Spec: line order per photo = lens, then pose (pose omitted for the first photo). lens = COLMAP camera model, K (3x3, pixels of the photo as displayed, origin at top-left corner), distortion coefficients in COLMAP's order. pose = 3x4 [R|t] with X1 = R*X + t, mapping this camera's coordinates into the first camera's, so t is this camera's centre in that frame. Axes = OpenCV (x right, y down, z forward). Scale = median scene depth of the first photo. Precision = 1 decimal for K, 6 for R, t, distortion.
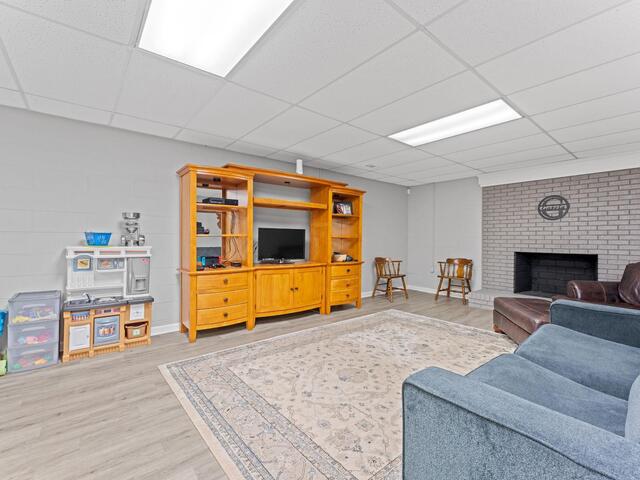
lens RADIAL K [[291.5, 0, 319.8], [0, 291.5, 238.3], [0, 0, 1]] dist [-0.001300, -0.000556]
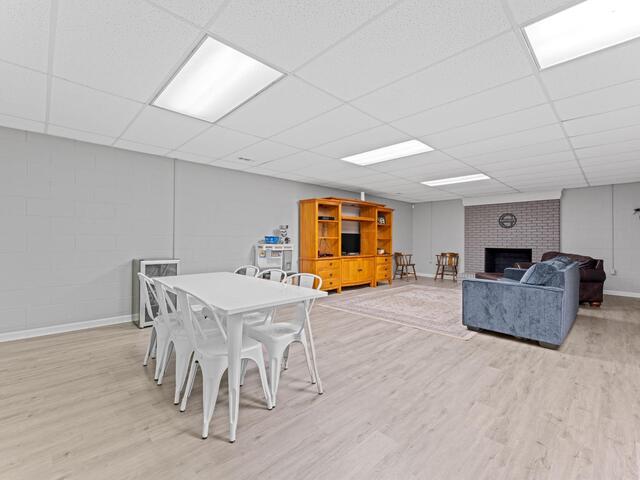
lens RADIAL K [[291.5, 0, 319.9], [0, 291.5, 240.4], [0, 0, 1]] dist [-0.001300, -0.000556]
pose [[0.995776, -0.001211, 0.091807, -0.409267], [0.000957, 0.999996, 0.002811, 0.000428], [-0.091810, -0.002712, 0.995773, -0.546764]]
